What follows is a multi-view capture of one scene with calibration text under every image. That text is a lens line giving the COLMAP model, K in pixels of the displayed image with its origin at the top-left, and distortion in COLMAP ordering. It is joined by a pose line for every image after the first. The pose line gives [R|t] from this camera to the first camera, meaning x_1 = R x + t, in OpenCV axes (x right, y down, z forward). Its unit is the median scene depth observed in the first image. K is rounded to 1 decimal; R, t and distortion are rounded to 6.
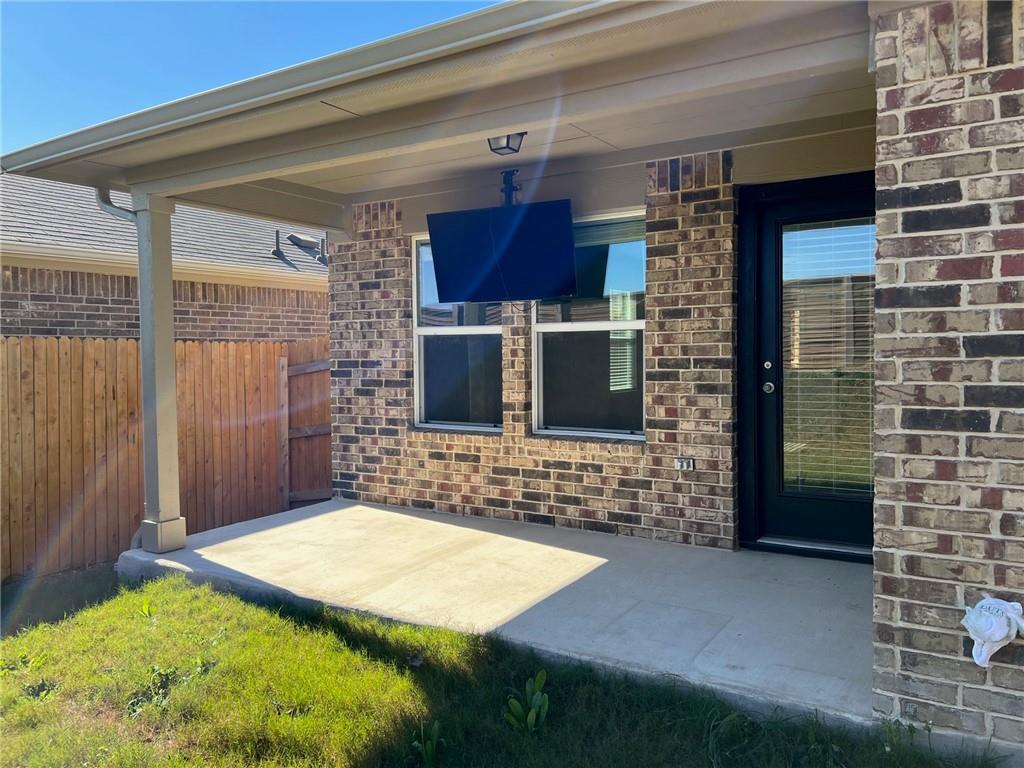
lens RADIAL K [[766.4, 0, 507.7], [0, 766.4, 380.7], [0, 0, 1]] dist [0.053433, -0.046666]
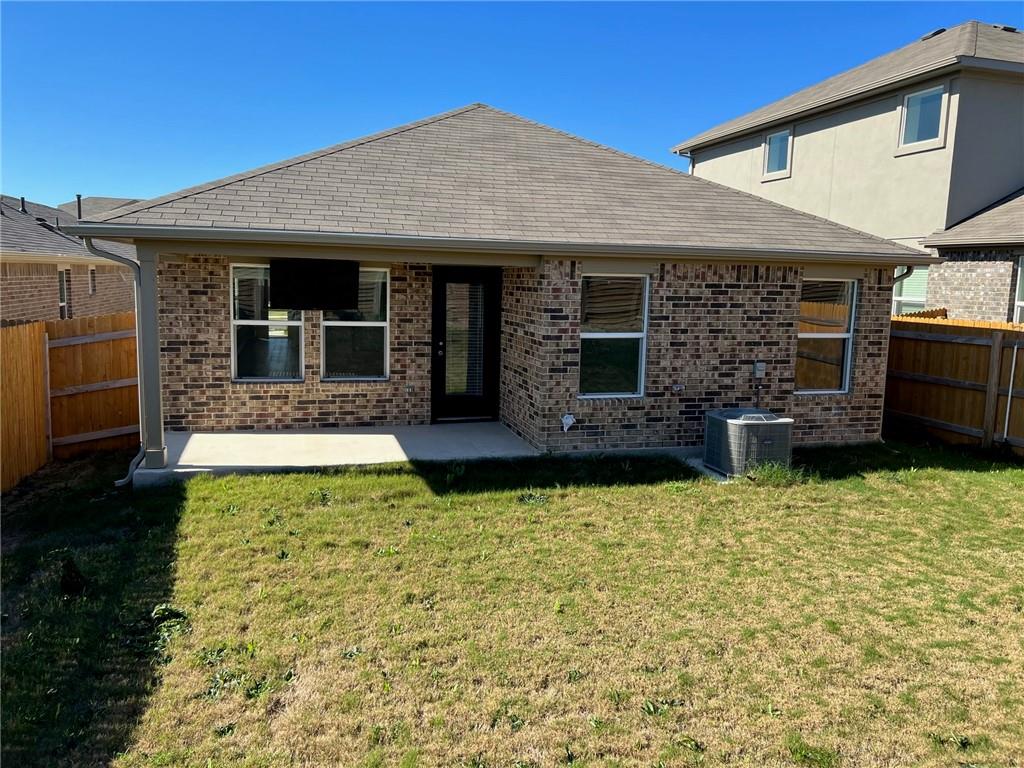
lens RADIAL K [[766.4, 0, 512.8], [0, 766.4, 384.7], [0, 0, 1]] dist [0.053433, -0.046666]
pose [[0.663246, -0.077962, 0.744330, -1.044267], [-0.005418, 0.994033, 0.108945, -0.125892], [-0.748382, -0.076290, 0.658866, -0.573712]]
